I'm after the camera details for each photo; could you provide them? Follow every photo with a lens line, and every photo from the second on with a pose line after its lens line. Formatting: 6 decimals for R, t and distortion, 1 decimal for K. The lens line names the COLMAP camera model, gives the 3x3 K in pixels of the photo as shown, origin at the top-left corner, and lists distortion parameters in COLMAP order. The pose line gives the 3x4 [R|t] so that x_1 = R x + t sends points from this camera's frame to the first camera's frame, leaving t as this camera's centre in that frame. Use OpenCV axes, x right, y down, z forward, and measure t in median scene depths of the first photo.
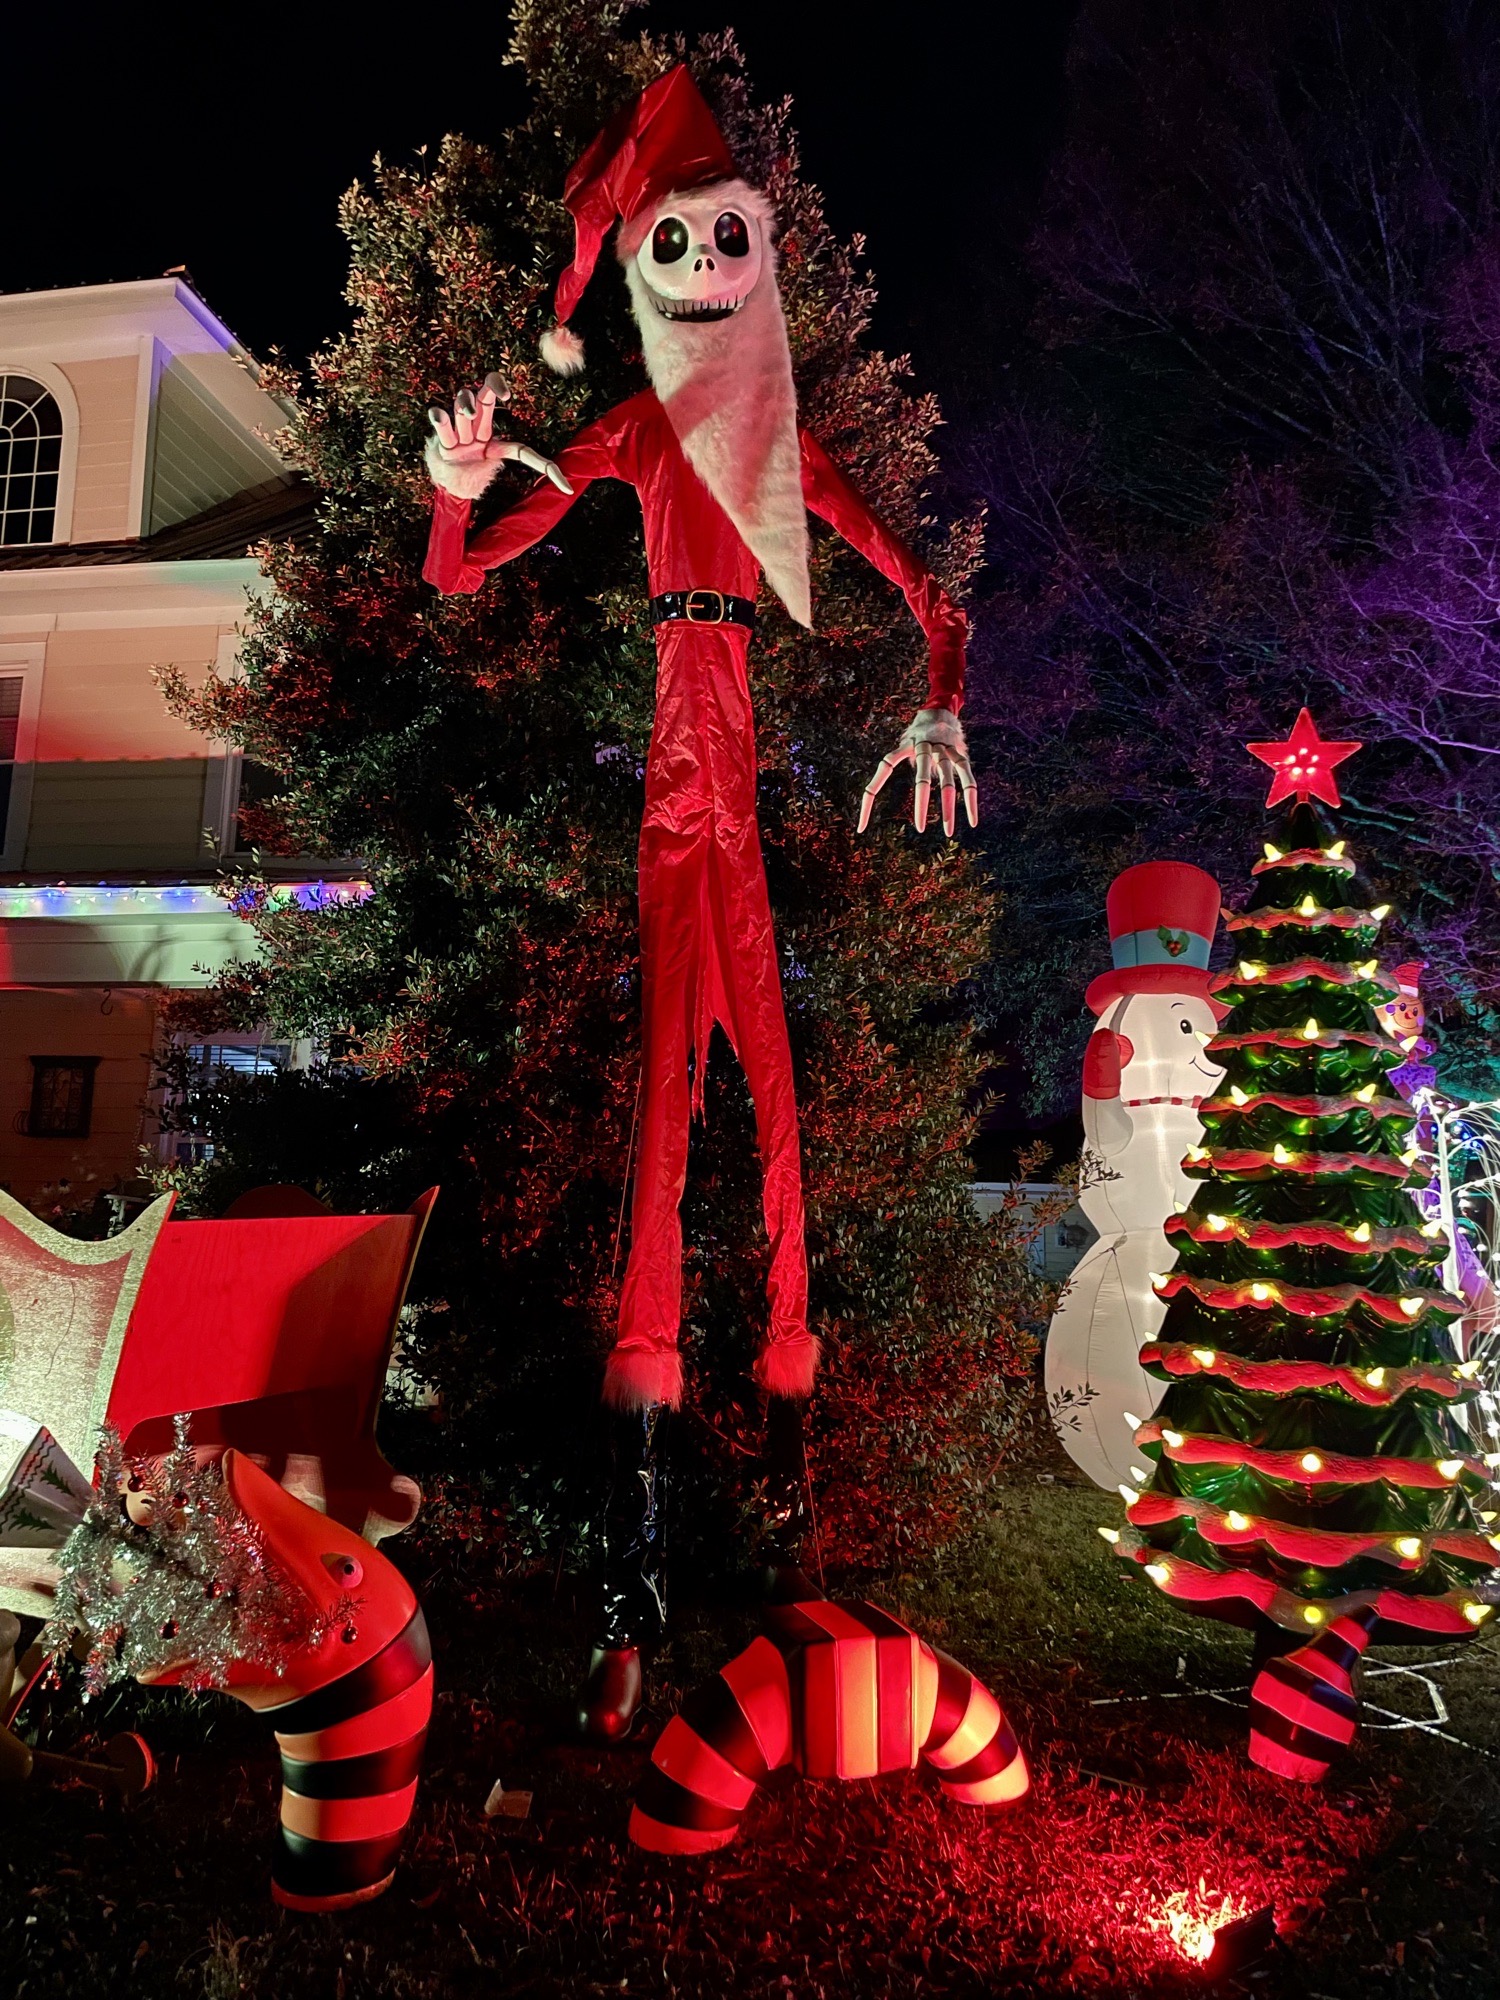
lens RADIAL K [[1485.0, 0, 746.3], [0, 1485.0, 970.3], [0, 0, 1]] dist [0.078221, -0.109887]
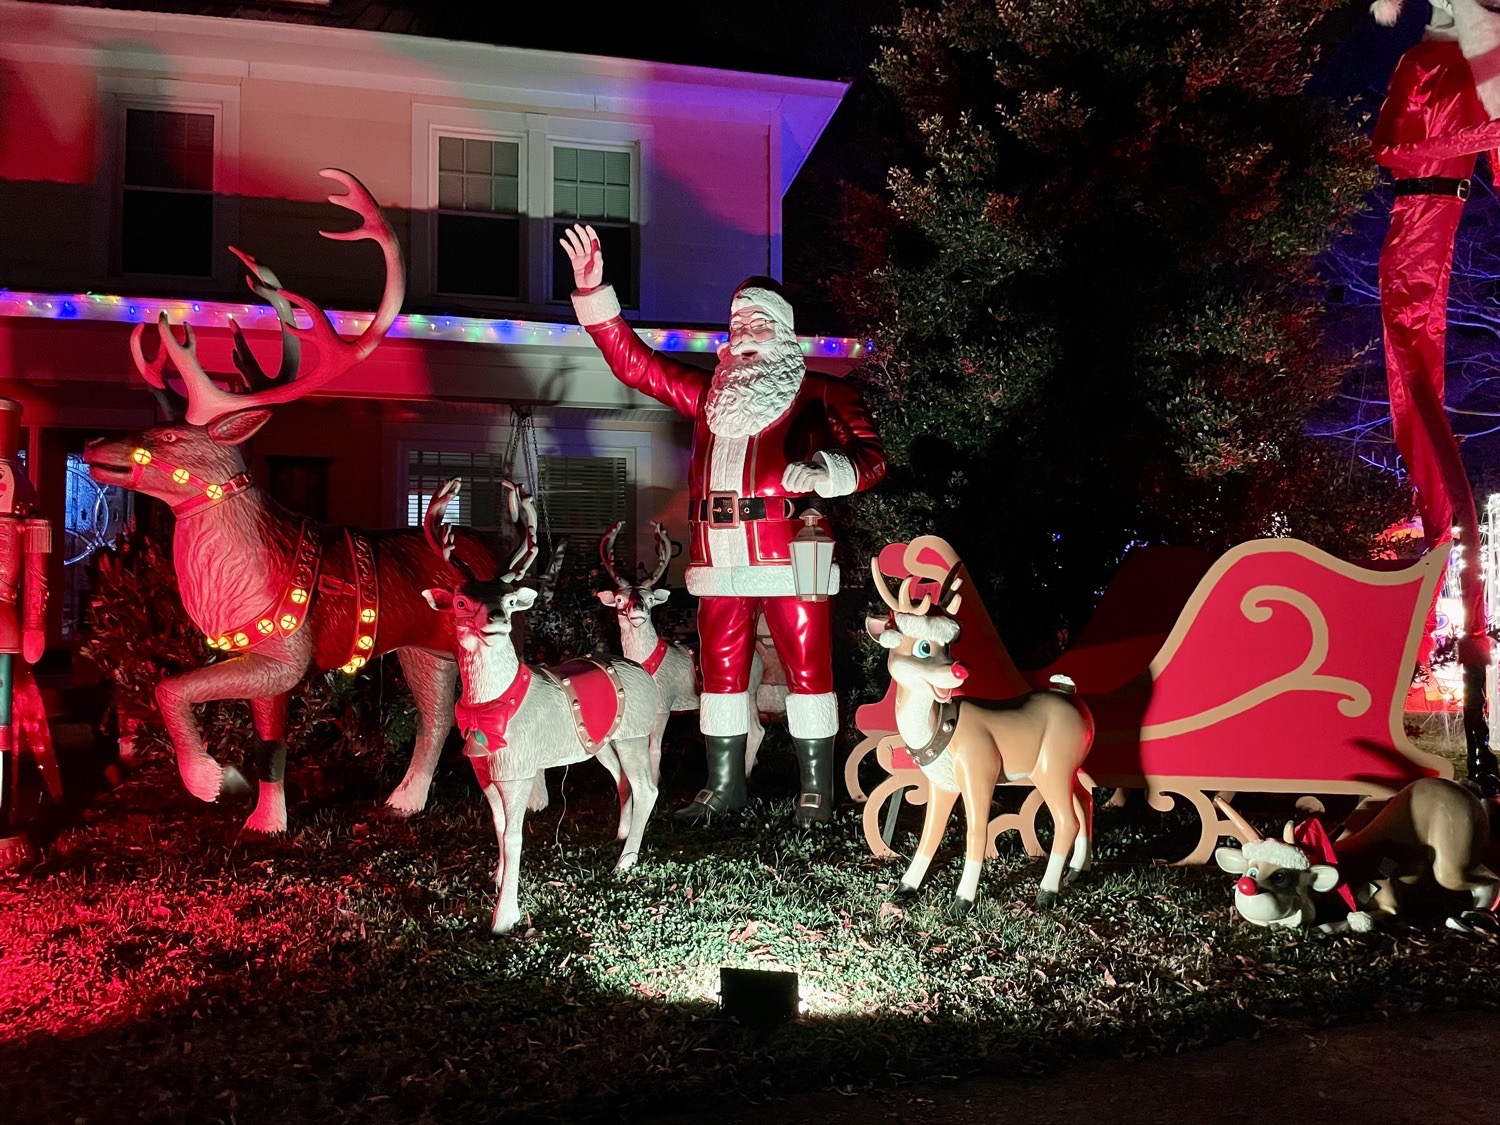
lens RADIAL K [[1113.8, 0, 750.0], [0, 1113.8, 562.5], [0, 0, 1]] dist [0.078221, -0.109887]
pose [[0.930876, -0.004103, 0.365313, -0.675136], [-0.043589, 0.991547, 0.122208, 0.023594], [-0.362726, -0.129684, 0.922828, 0.058841]]
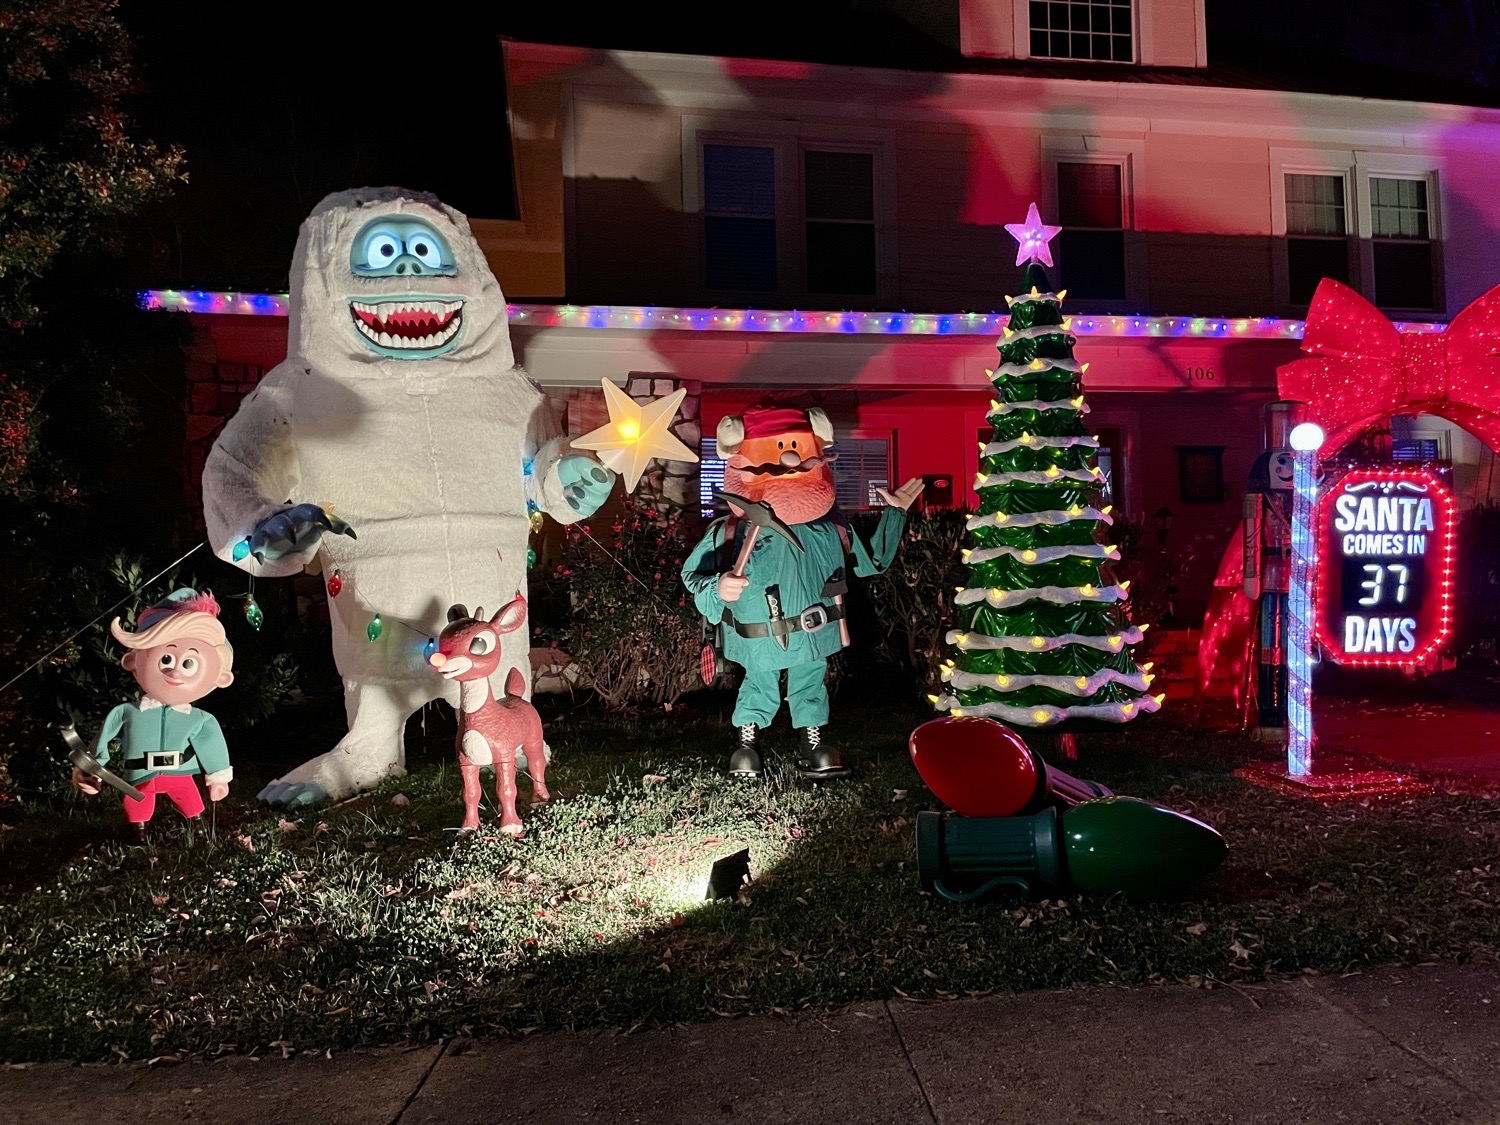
lens RADIAL K [[1113.8, 0, 750.0], [0, 1113.8, 562.5], [0, 0, 1]] dist [0.078221, -0.109887]
pose [[0.944340, -0.025686, 0.327968, -1.837610], [-0.019089, 0.990989, 0.132575, 0.050671], [-0.328418, -0.131456, 0.935340, 0.182375]]
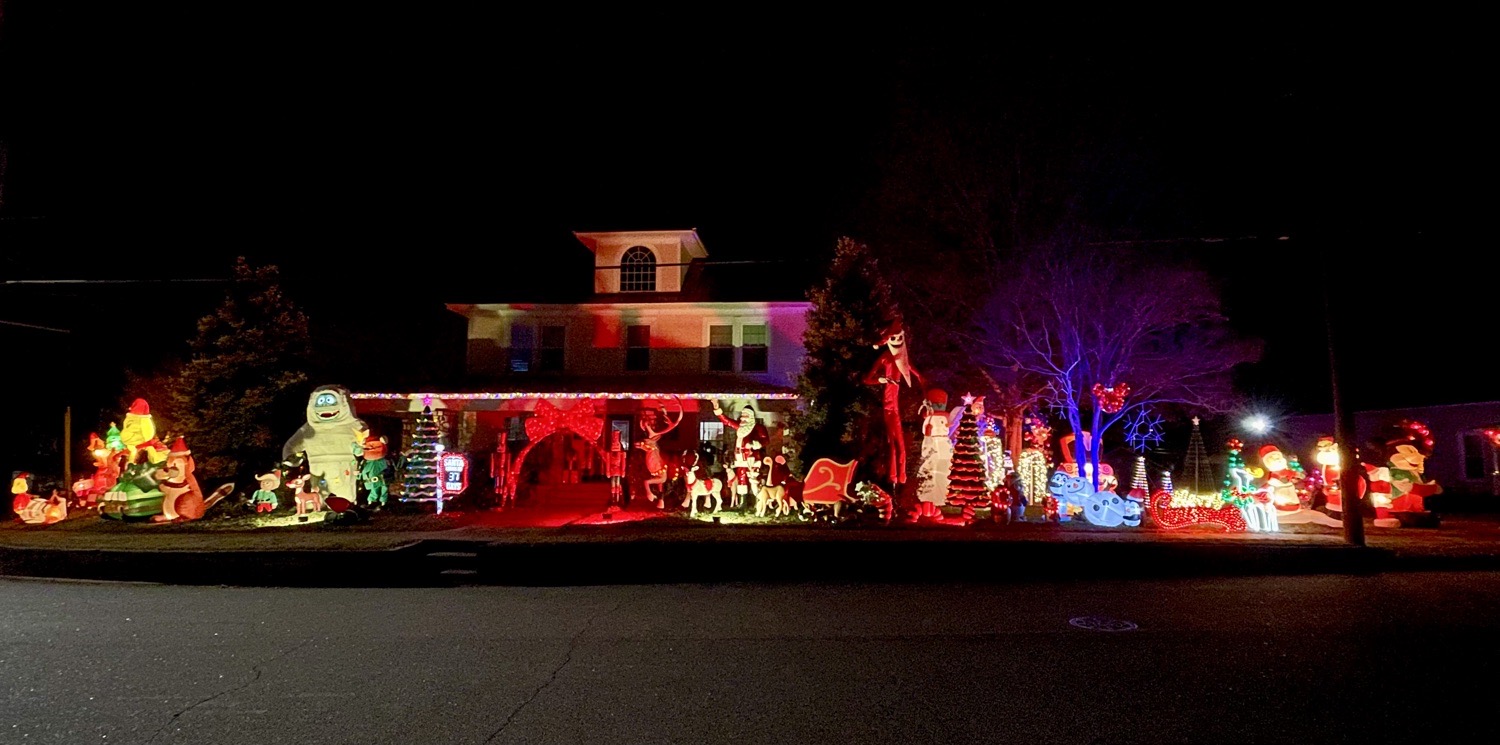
lens RADIAL K [[685.7, 0, 750.0], [0, 685.7, 372.5], [0, 0, 1]] dist [0.000992, -0.000168]
pose [[0.995993, -0.001198, 0.089425, -0.612089], [-0.003430, 0.998663, 0.051584, -0.265678], [-0.089367, -0.051684, 0.994657, -1.377532]]
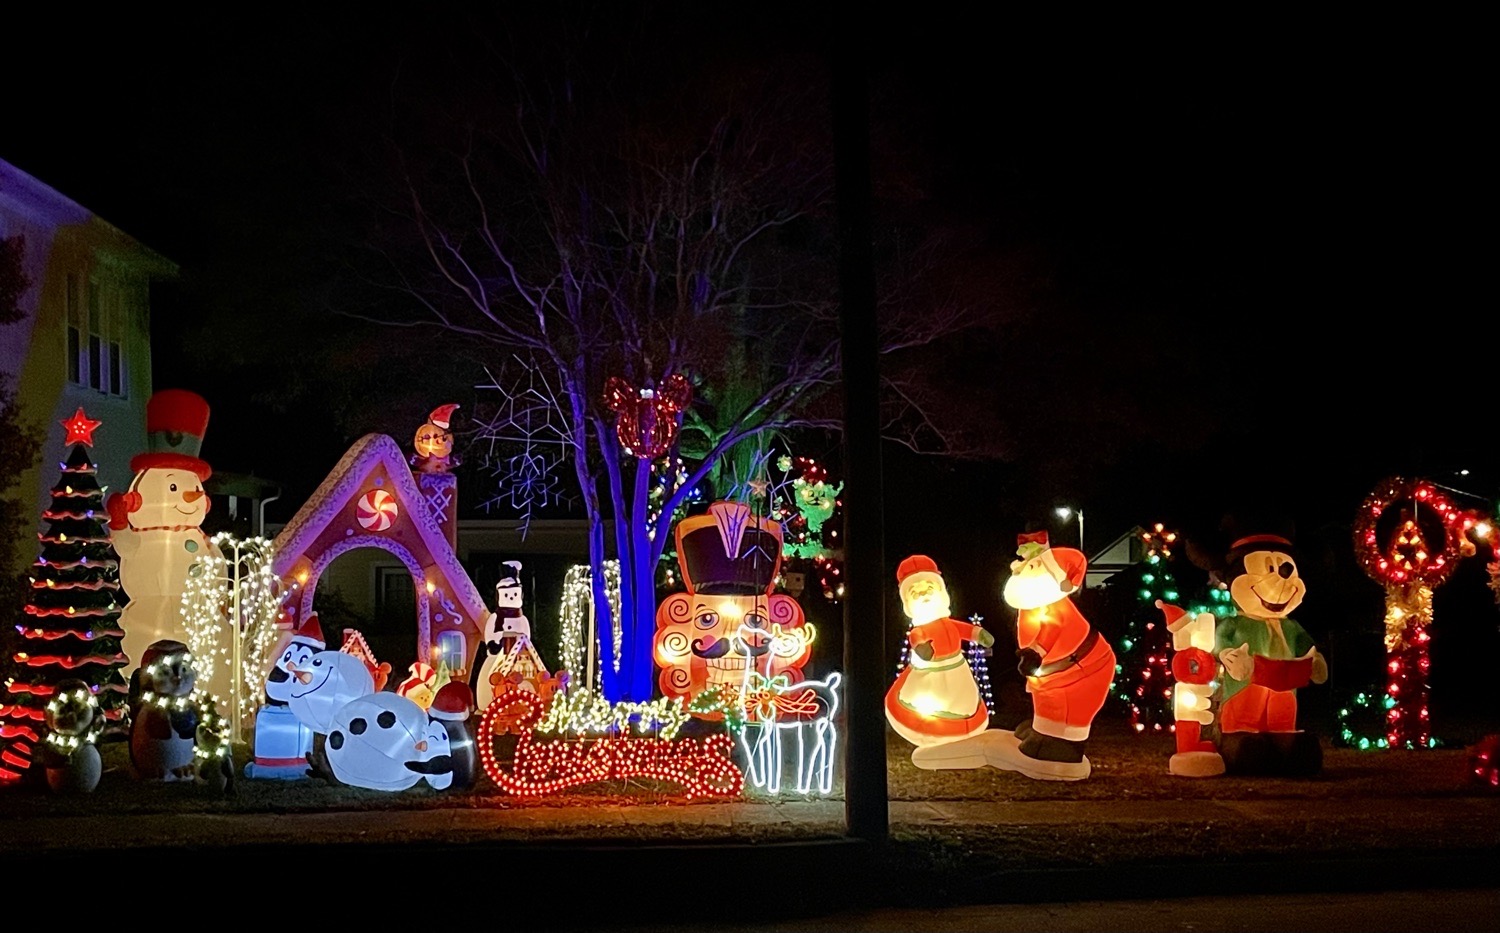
lens RADIAL K [[2056.3, 0, 642.7], [0, 2056.3, 467.3], [0, 0, 1]] dist [0.075101, -0.016510]
pose [[0.983513, -0.014763, 0.180234, 0.404884], [-0.009349, 0.991178, 0.132205, -0.326919], [-0.180596, -0.131710, 0.974699, -1.566495]]
